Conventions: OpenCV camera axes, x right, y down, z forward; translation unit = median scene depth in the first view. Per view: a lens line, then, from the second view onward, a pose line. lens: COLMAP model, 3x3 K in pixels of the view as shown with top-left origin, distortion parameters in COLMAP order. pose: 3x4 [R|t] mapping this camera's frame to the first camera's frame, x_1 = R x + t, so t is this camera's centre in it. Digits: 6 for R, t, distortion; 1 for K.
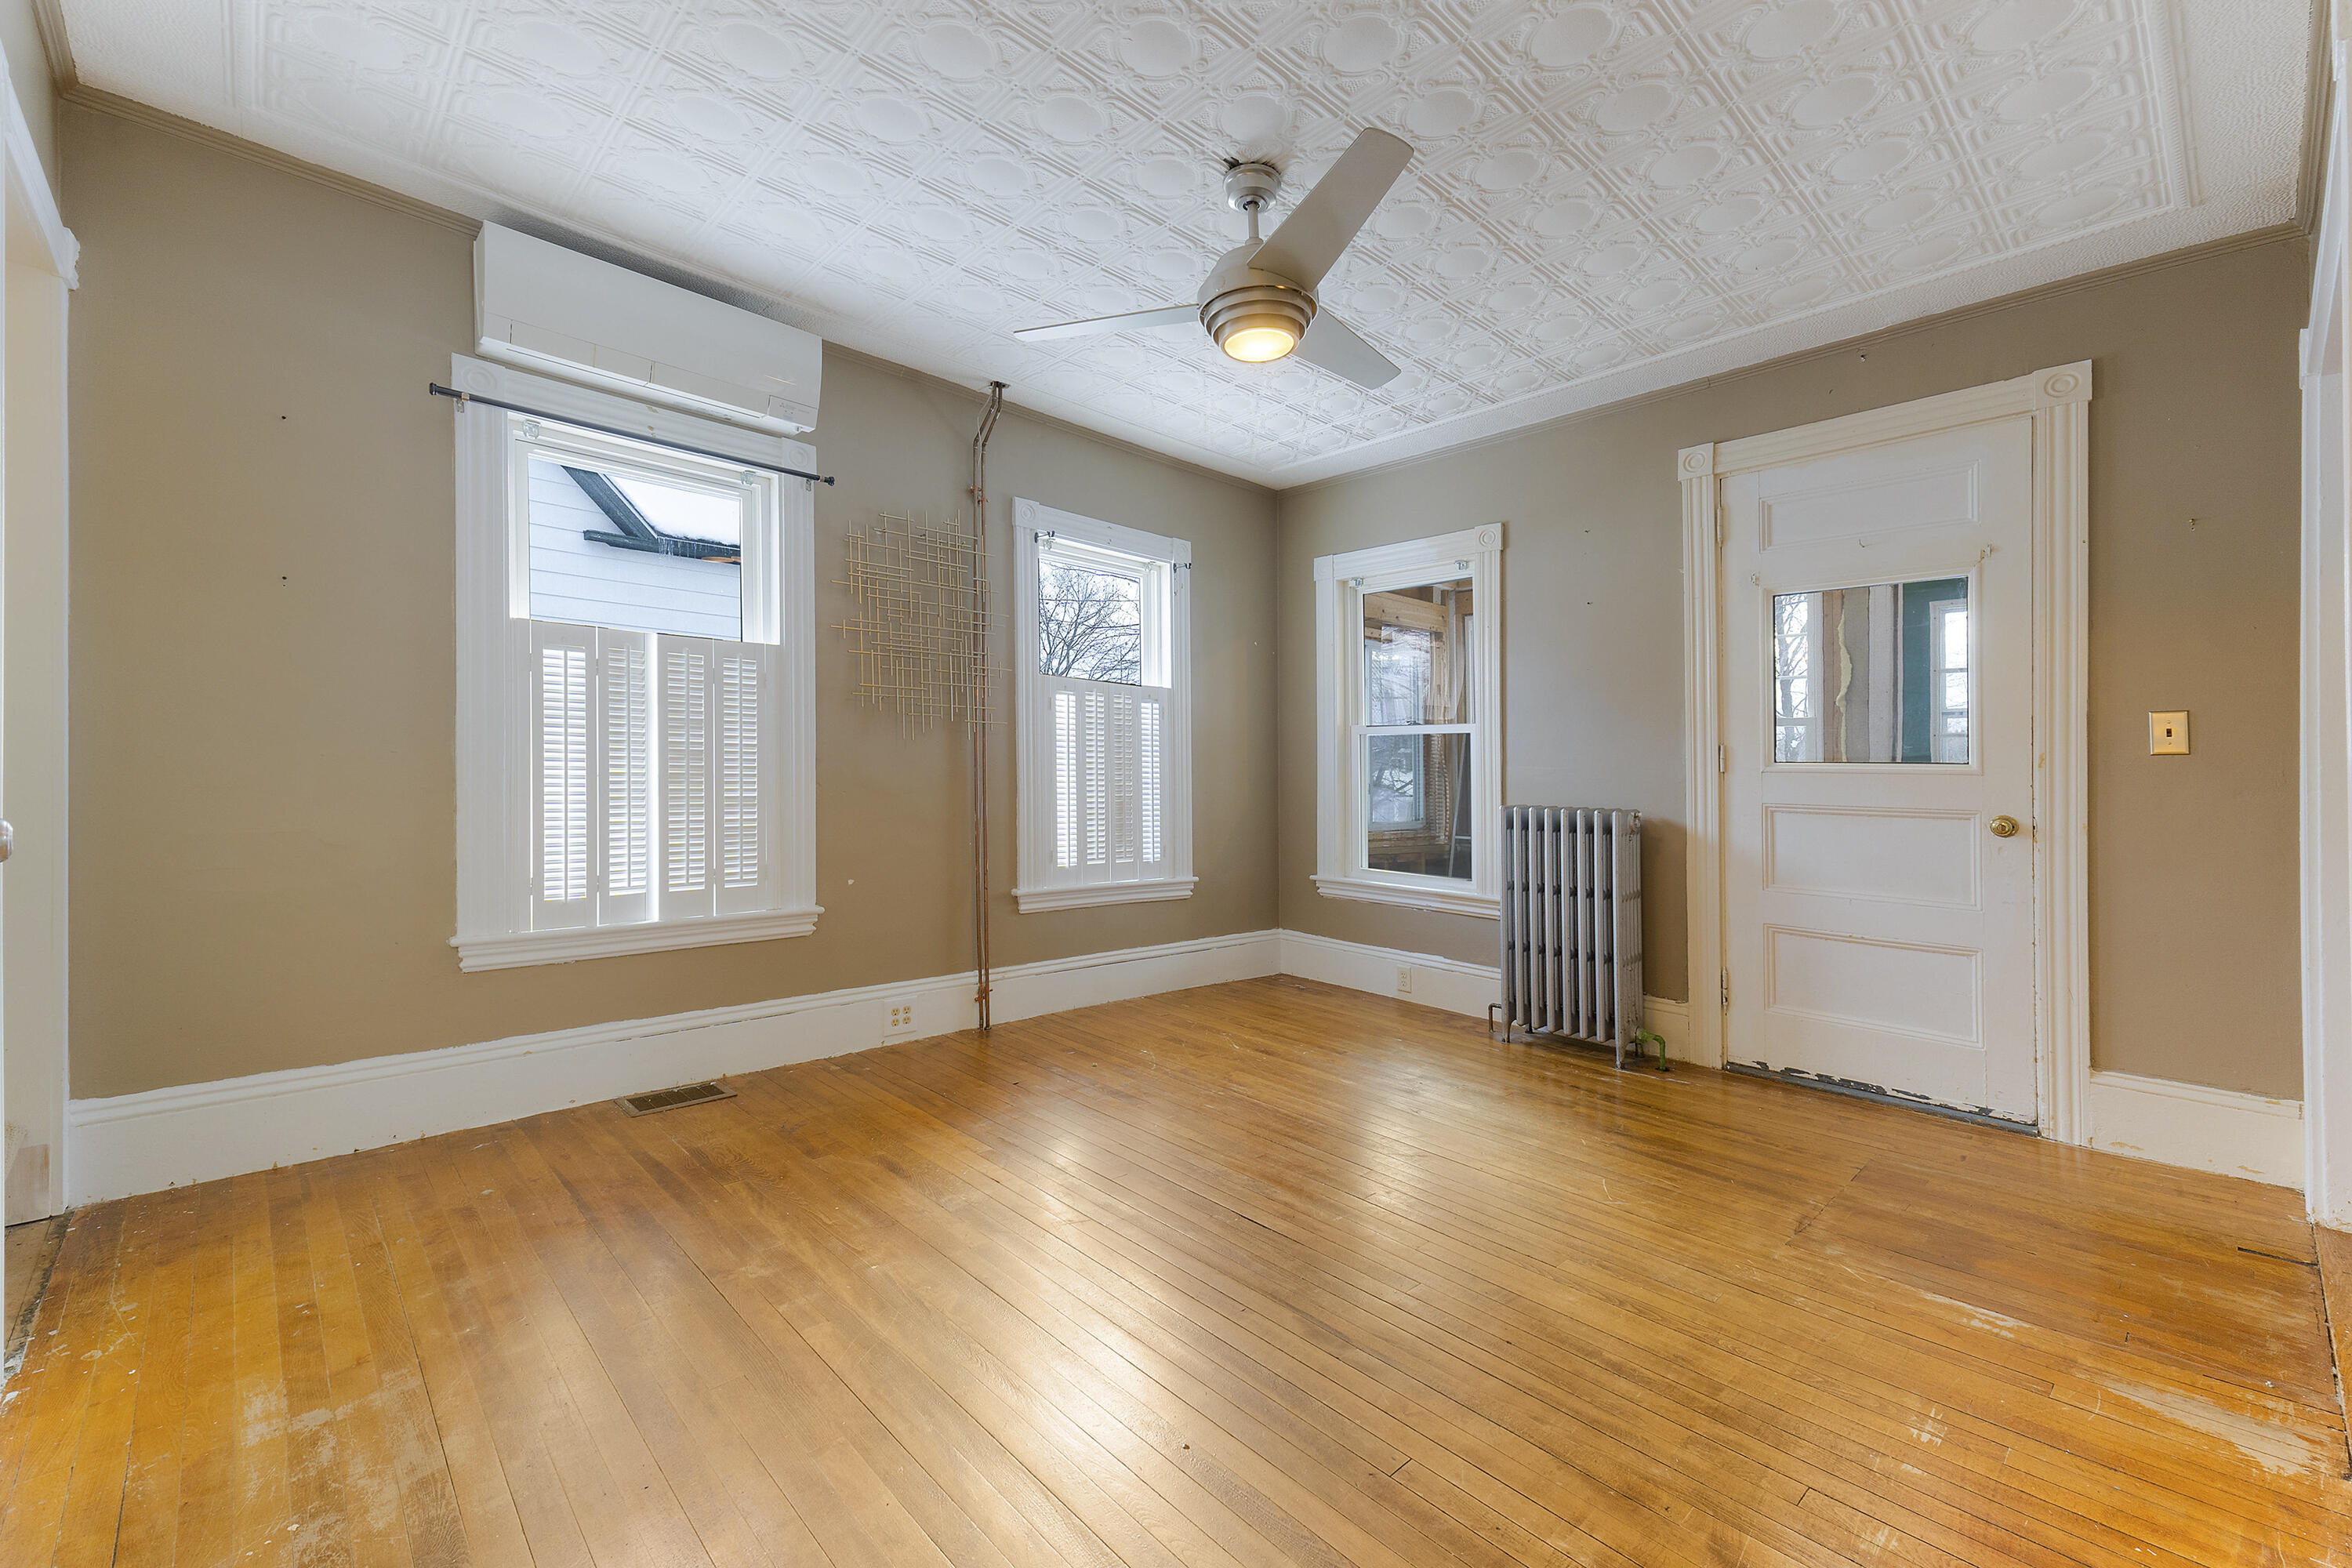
lens RADIAL K [[971.7, 0, 1173.0], [0, 971.7, 770.0], [0, 0, 1]] dist [0.000557, 0.000136]
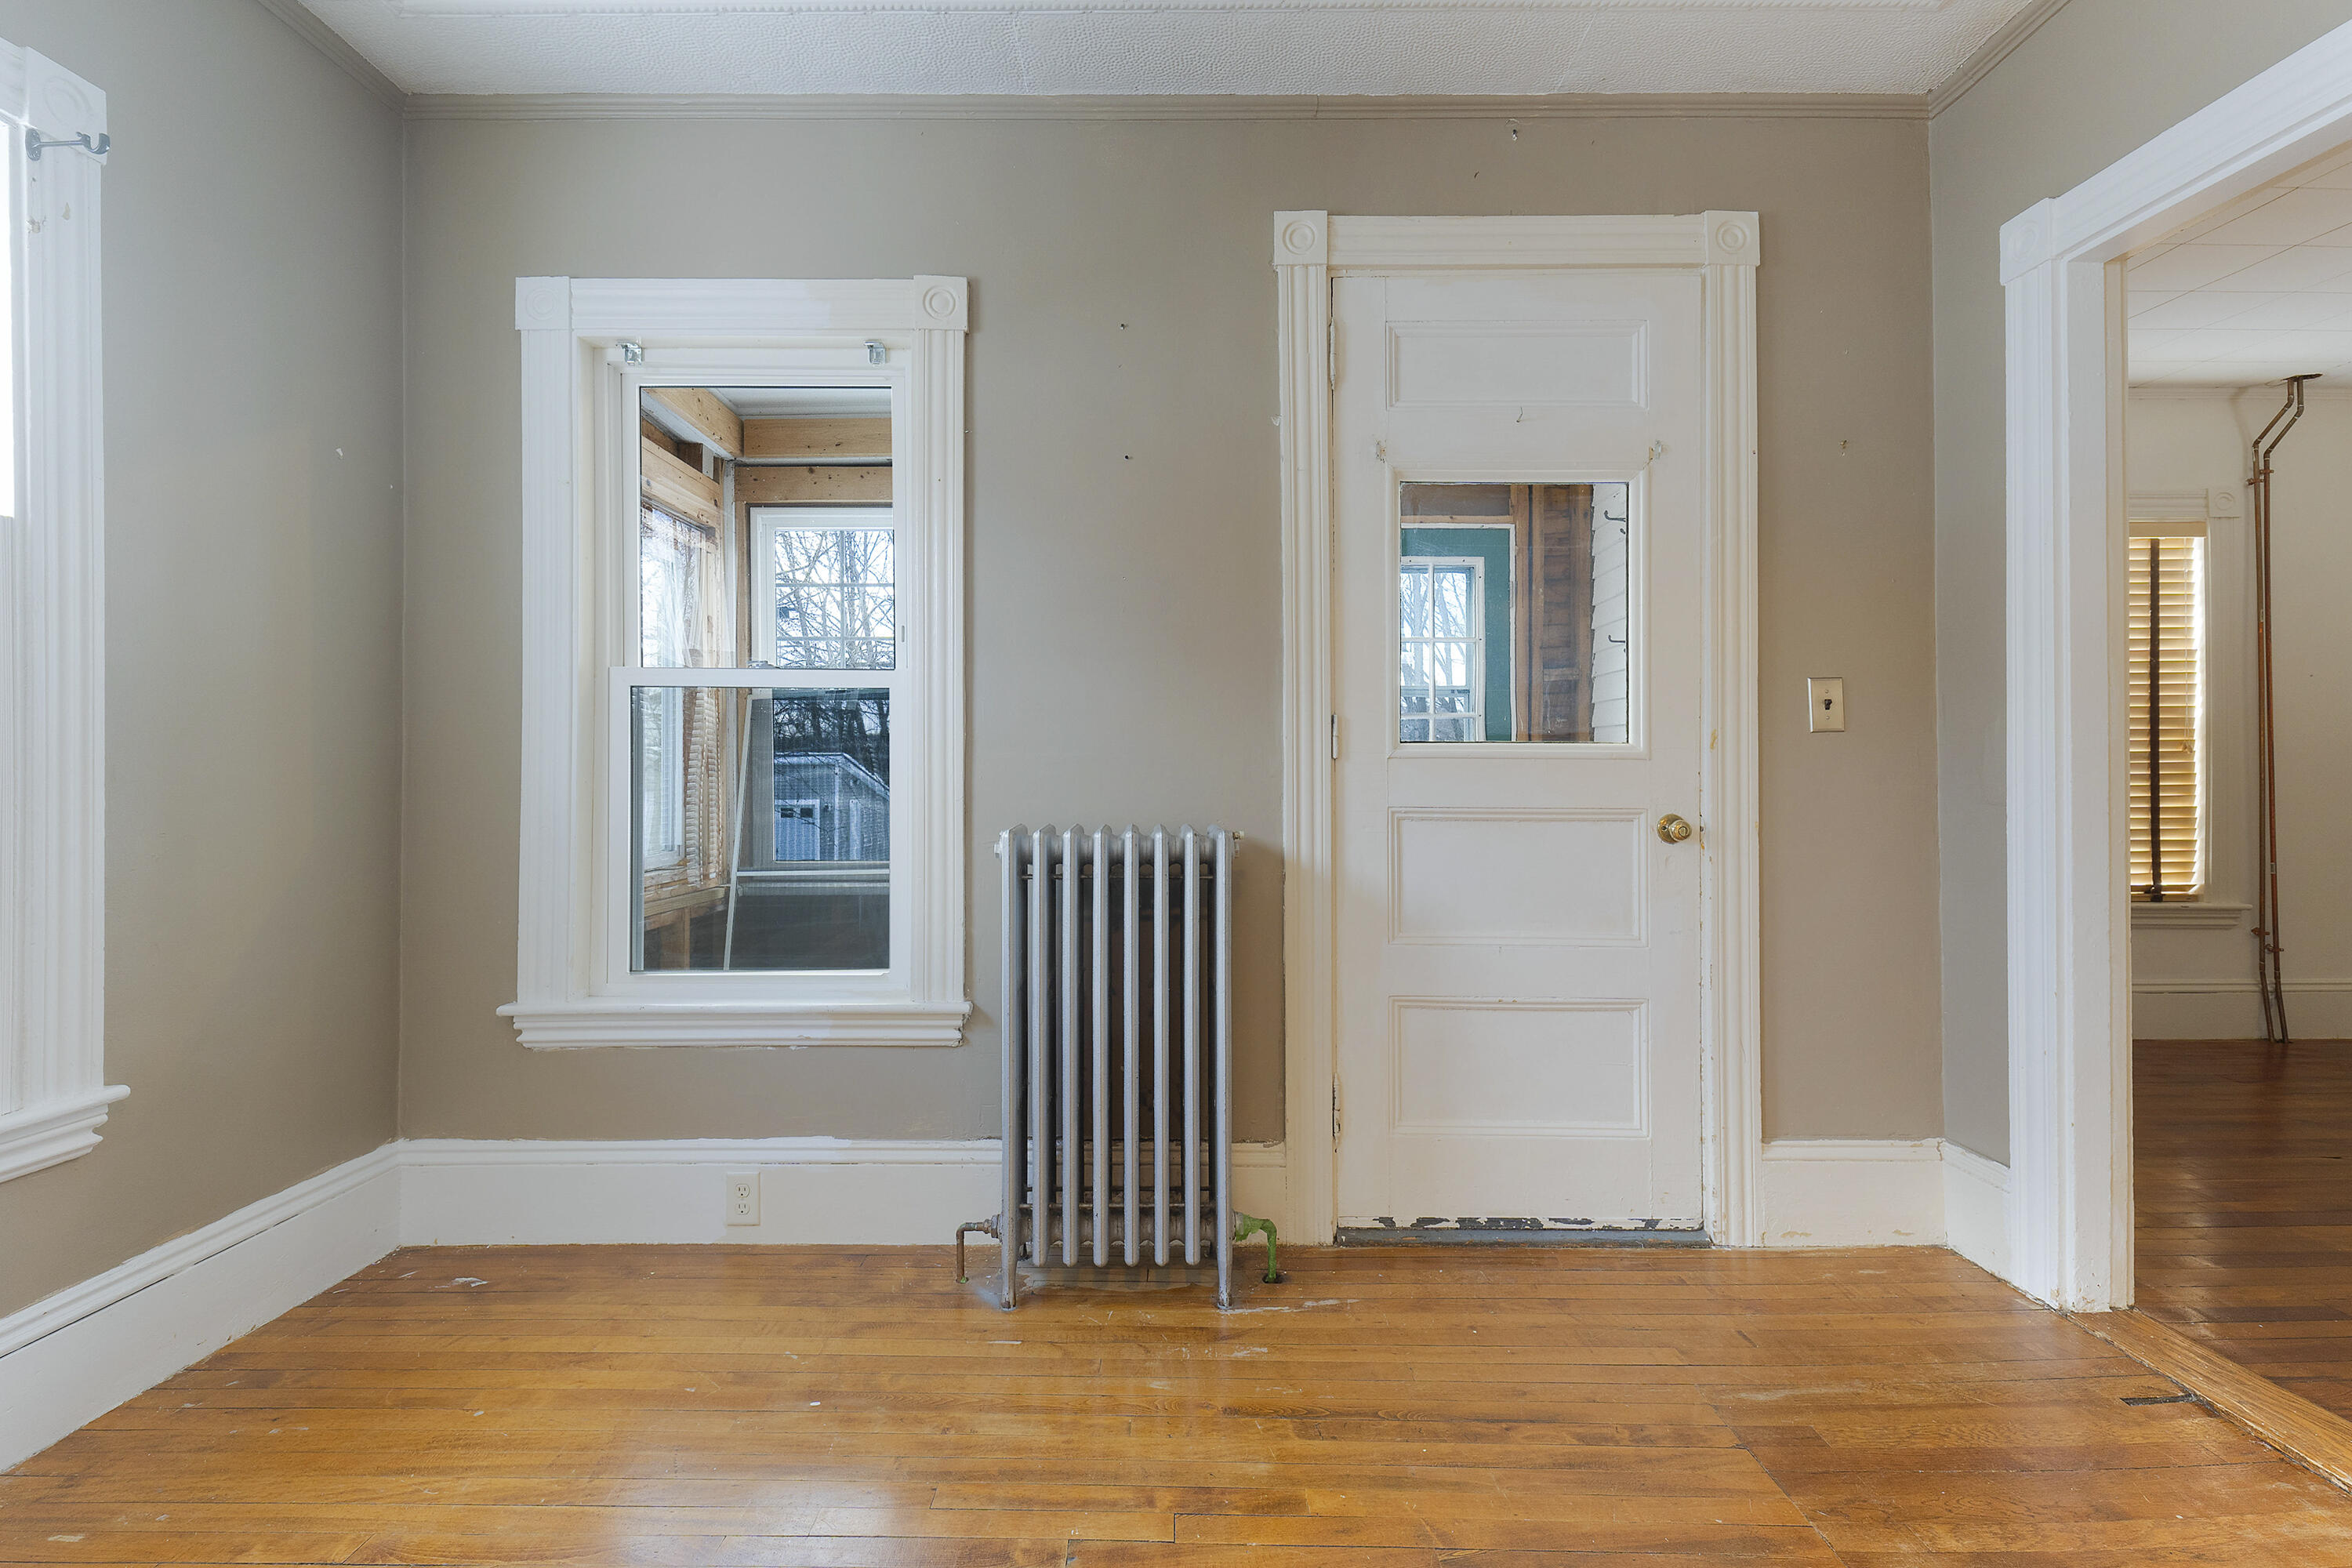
lens RADIAL K [[1139.1, 0, 1173.9], [0, 1139.1, 761.8], [0, 0, 1]] dist [0.029622, 0.000258]
pose [[0.705560, 0.001891, 0.708647, -0.018937], [0.010597, 0.999856, -0.013219, 0.013727], [-0.708571, 0.016836, 0.705439, 0.582594]]
